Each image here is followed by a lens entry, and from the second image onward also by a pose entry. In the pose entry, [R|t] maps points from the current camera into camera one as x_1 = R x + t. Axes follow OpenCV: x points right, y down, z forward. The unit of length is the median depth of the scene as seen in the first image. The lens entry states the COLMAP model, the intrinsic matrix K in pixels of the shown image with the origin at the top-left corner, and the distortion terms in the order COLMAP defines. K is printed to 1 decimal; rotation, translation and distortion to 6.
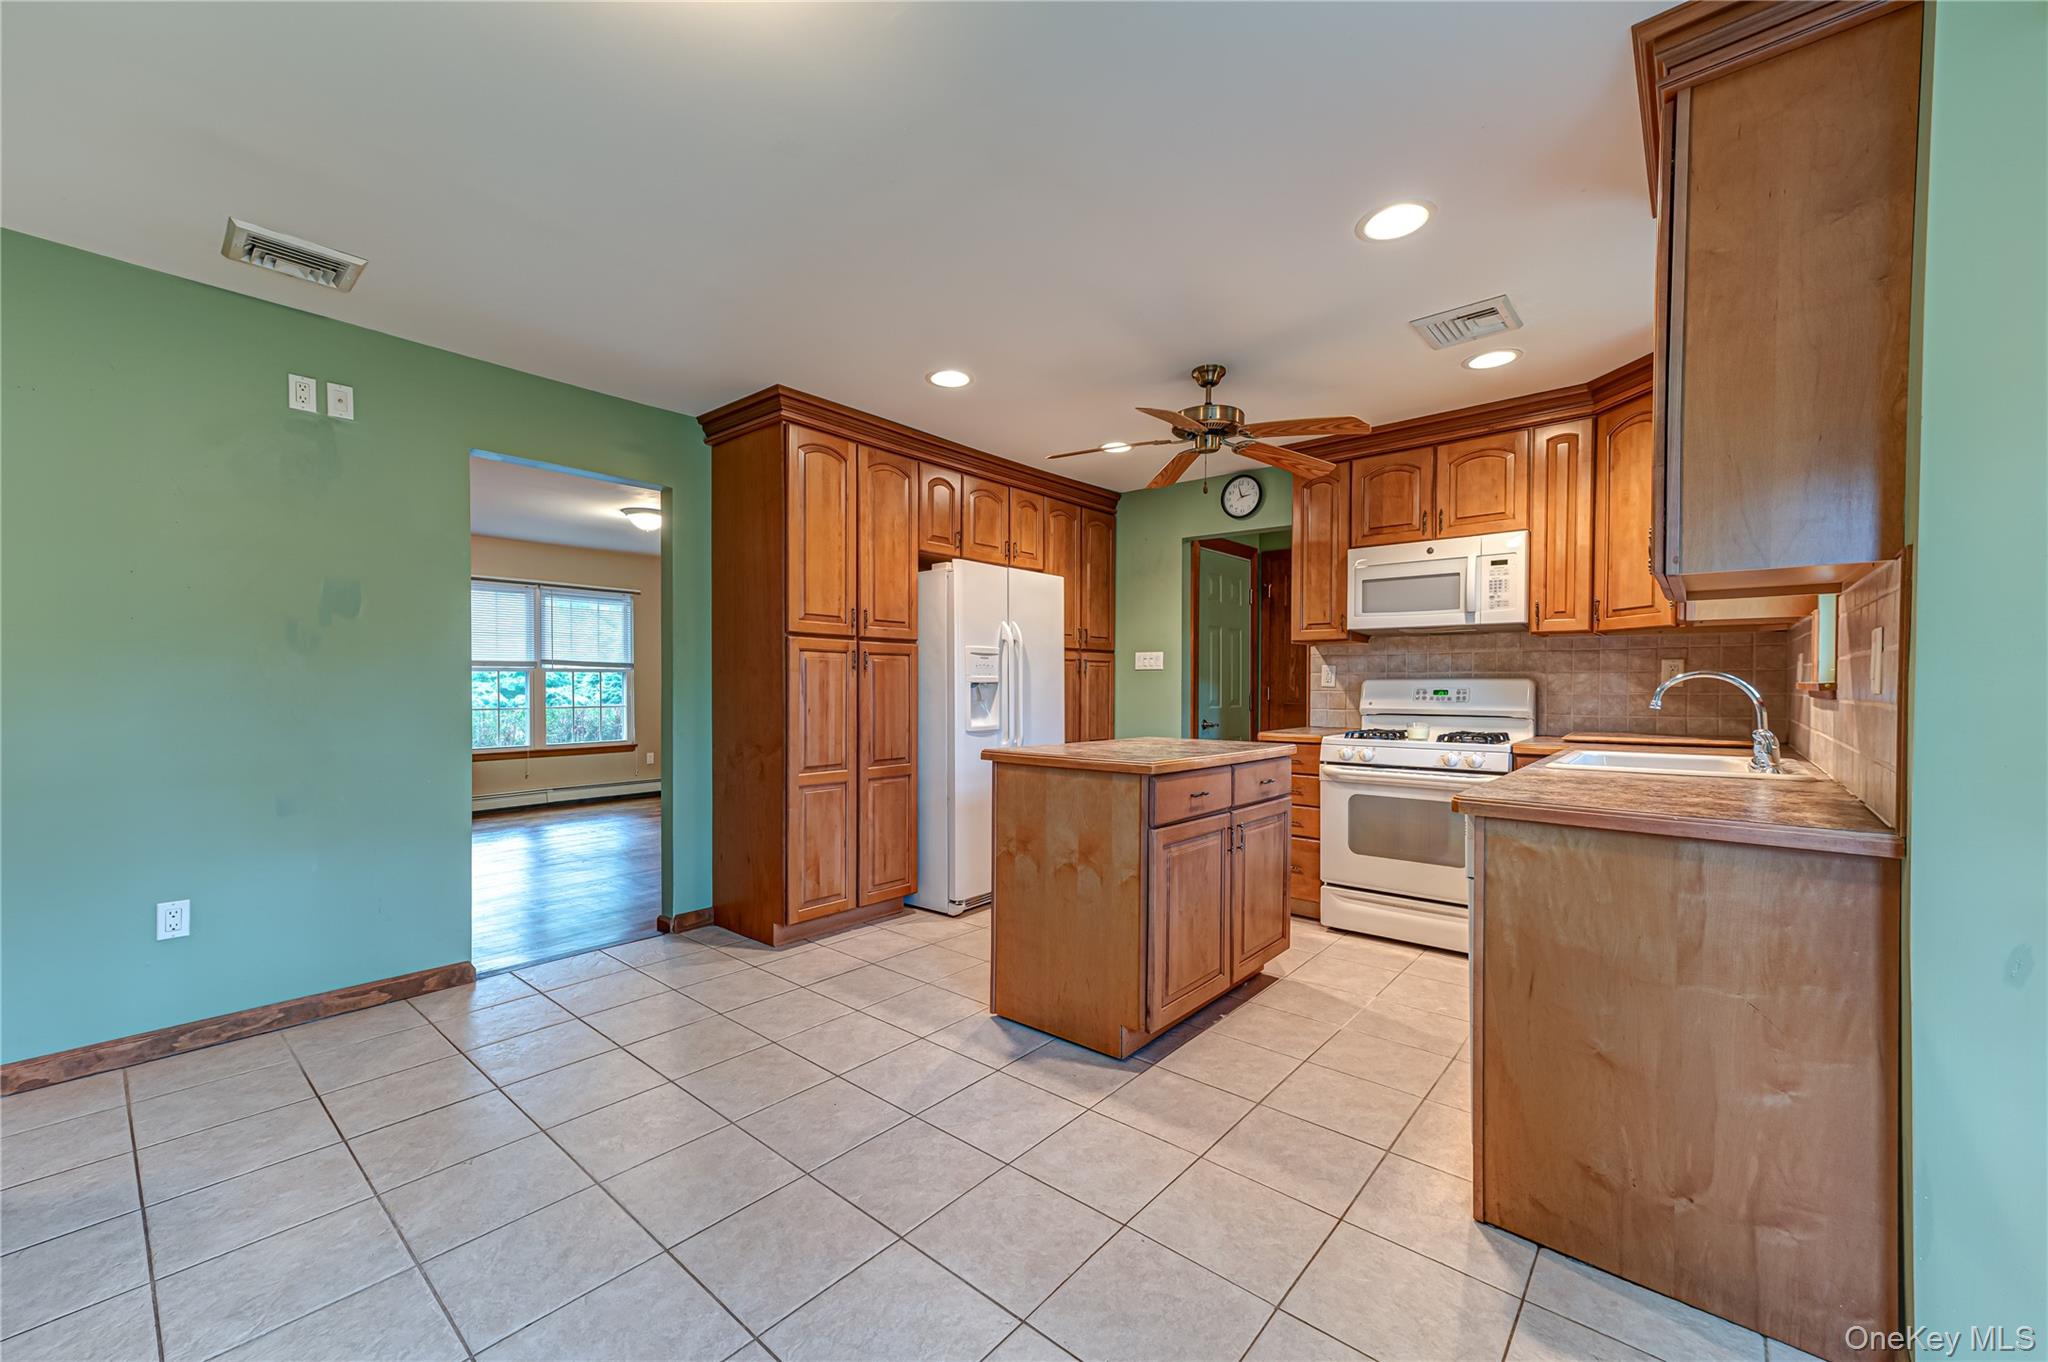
lens RADIAL K [[801.2, 0, 1019.7], [0, 801.2, 688.2], [0, 0, 1]] dist [0.015619, 0.000111]
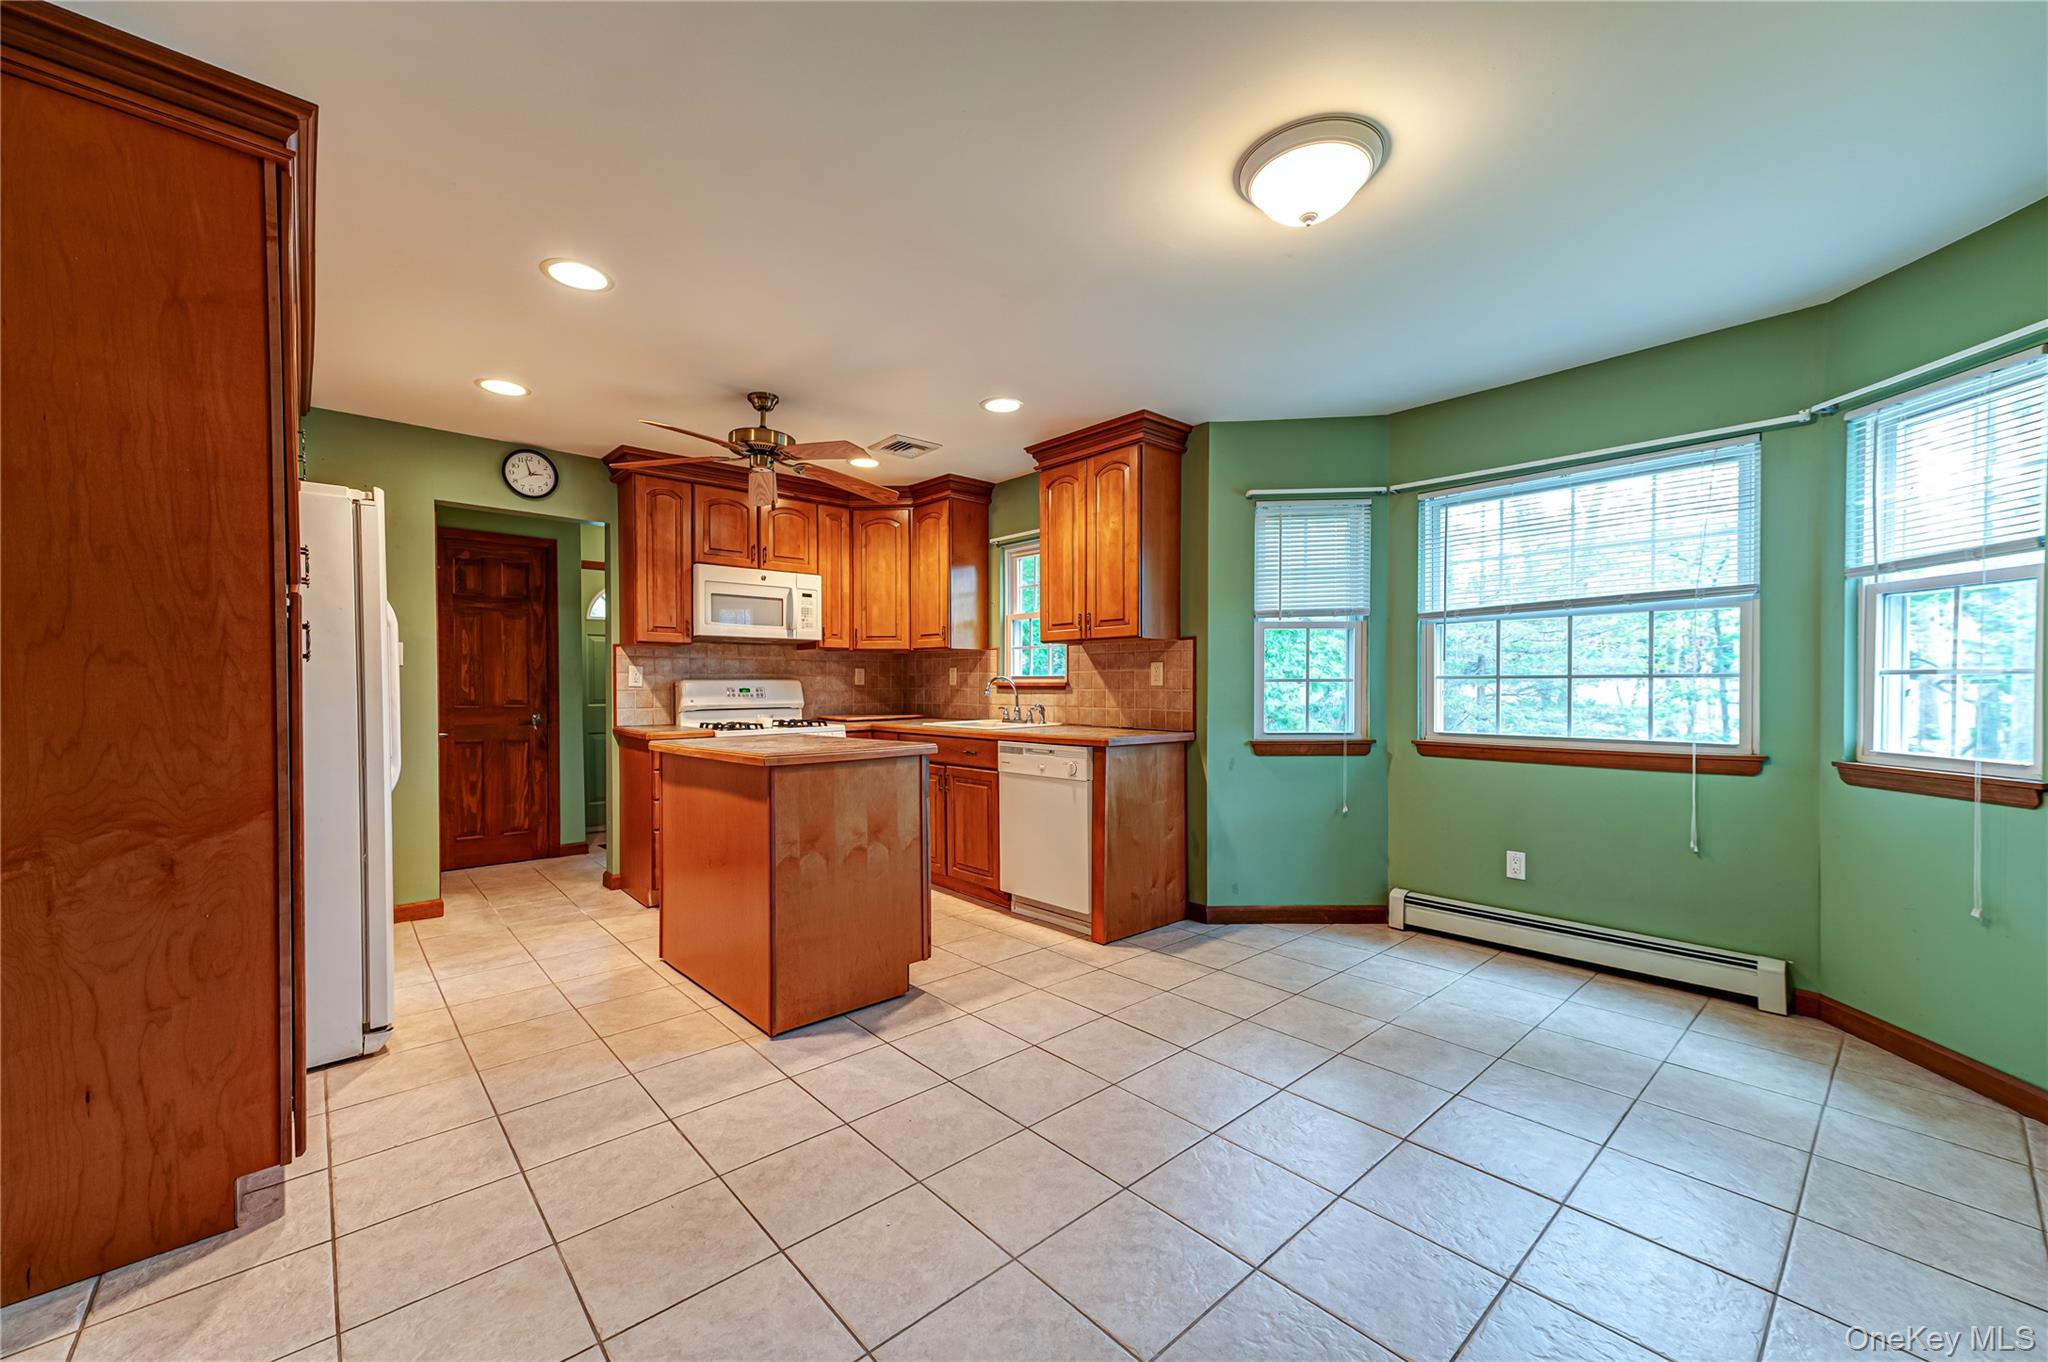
lens RADIAL K [[801.2, 0, 1019.7], [0, 801.2, 688.2], [0, 0, 1]] dist [0.015619, 0.000111]
pose [[0.135379, -0.007517, 0.990765, -0.802281], [0.008445, 0.999944, 0.006432, -0.003305], [-0.990758, 0.007496, 0.135435, 0.509043]]
